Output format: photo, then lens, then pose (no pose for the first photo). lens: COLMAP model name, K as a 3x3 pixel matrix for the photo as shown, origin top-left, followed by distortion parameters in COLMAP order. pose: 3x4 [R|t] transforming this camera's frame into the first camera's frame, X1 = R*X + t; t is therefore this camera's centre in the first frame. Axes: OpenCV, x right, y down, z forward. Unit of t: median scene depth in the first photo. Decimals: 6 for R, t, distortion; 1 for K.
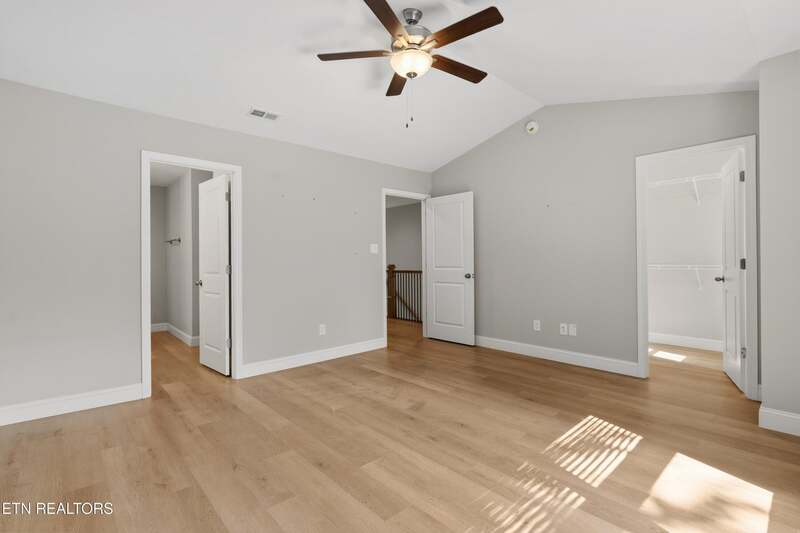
lens RADIAL K [[373.9, 0, 400.4], [0, 373.9, 263.3], [0, 0, 1]] dist [-0.005367, 0.000194]
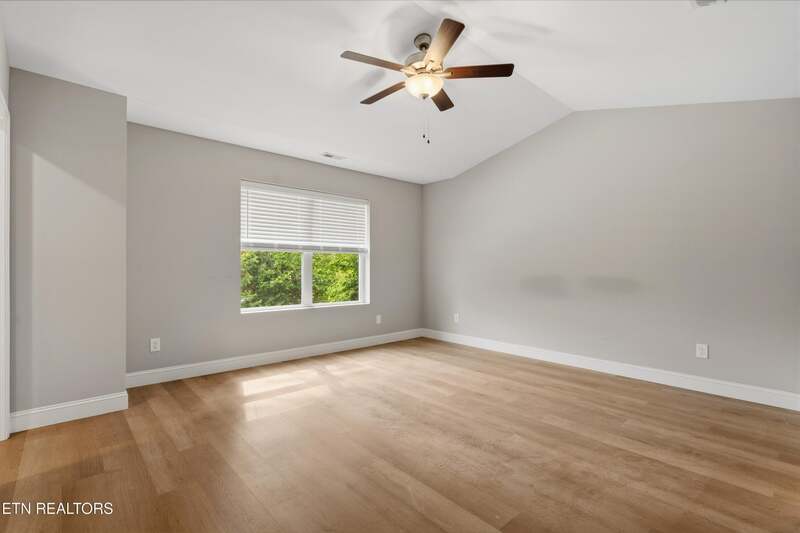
lens RADIAL K [[373.9, 0, 399.6], [0, 373.9, 265.8], [0, 0, 1]] dist [-0.005367, 0.000194]
pose [[-0.999996, 0.002275, 0.001950, 0.095273], [0.002283, 0.999990, 0.003718, -0.008532], [-0.001942, 0.003722, -0.999991, 1.926063]]
